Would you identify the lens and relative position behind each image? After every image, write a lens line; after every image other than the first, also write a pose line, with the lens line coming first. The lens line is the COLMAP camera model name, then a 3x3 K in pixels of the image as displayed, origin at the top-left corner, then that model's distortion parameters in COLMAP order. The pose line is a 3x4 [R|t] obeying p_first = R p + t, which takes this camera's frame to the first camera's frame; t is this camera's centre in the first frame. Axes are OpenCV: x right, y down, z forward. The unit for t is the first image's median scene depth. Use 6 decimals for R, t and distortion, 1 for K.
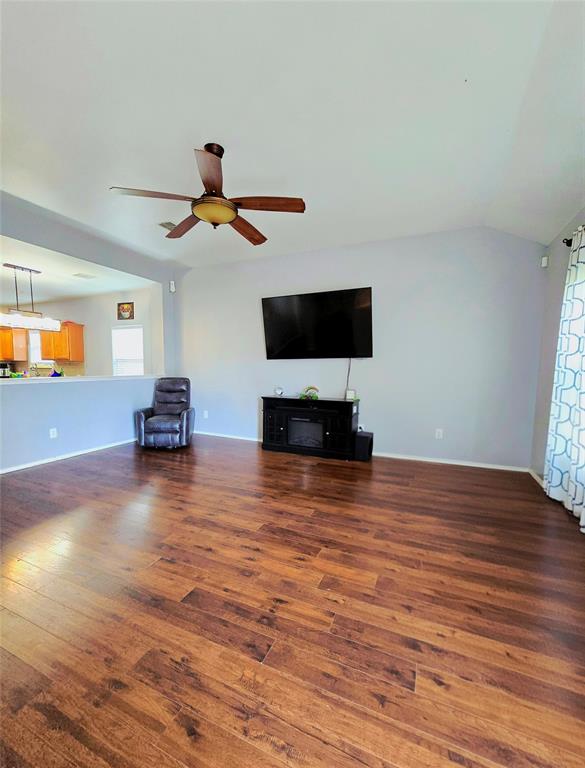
lens RADIAL K [[316.8, 0, 292.5], [0, 316.8, 386.5], [0, 0, 1]] dist [0.001732, 0.000029]
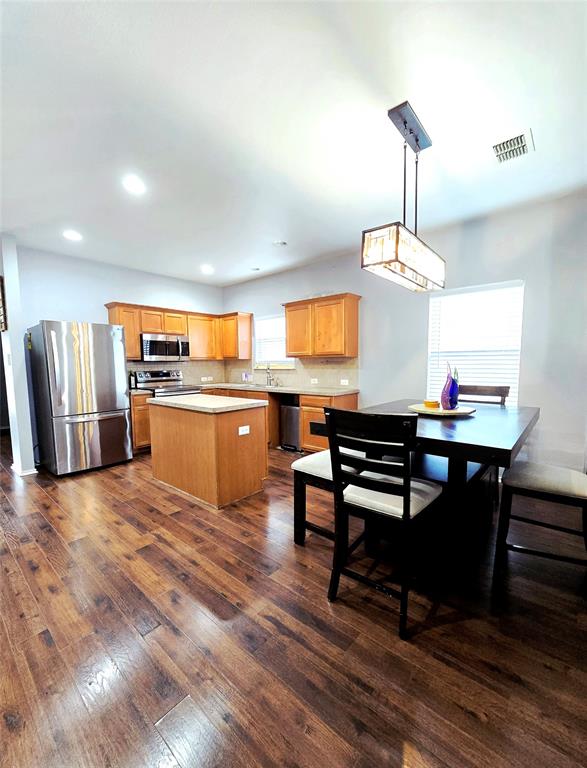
lens RADIAL K [[316.8, 0, 293.9], [0, 316.8, 387.6], [0, 0, 1]] dist [0.001732, 0.000029]
pose [[0.952938, 0.001928, -0.303160, -0.554458], [0.004122, 0.999805, 0.019317, -0.032414], [0.303138, -0.019658, 0.952744, 0.365848]]
